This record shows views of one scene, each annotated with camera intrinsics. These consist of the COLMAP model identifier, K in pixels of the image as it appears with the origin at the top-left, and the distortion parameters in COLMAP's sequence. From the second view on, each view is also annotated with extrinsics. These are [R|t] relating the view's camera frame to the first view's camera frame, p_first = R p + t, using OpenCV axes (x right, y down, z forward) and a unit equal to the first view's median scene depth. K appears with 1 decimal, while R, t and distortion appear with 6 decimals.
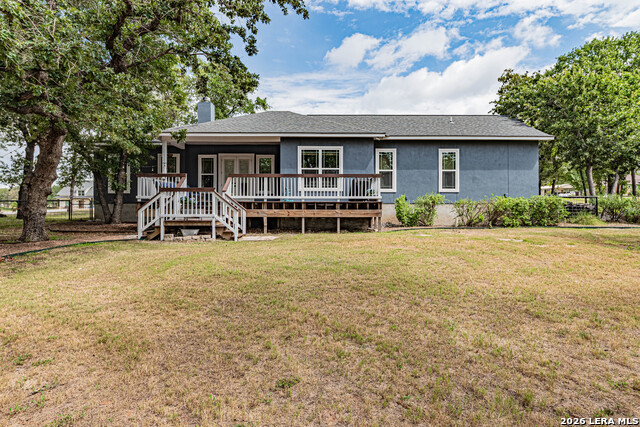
lens RADIAL K [[362.1, 0, 317.8], [0, 362.1, 212.5], [0, 0, 1]] dist [0.003303, -0.000708]
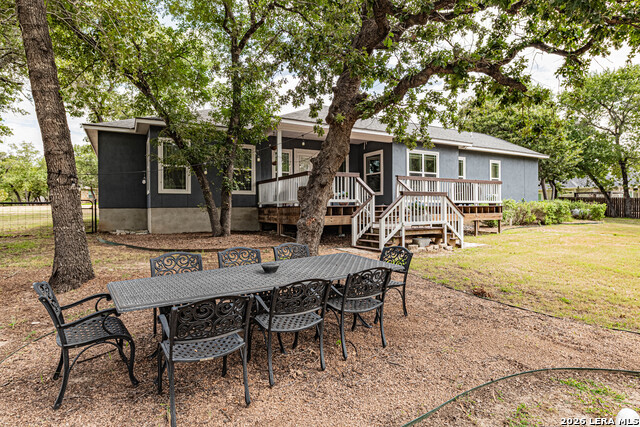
lens RADIAL K [[362.1, 0, 321.2], [0, 362.1, 212.5], [0, 0, 1]] dist [0.003303, -0.000708]
pose [[0.868864, -0.012707, 0.494888, -0.744632], [0.010068, 0.999917, 0.007998, -0.019959], [-0.494948, -0.001967, 0.868920, 0.257843]]
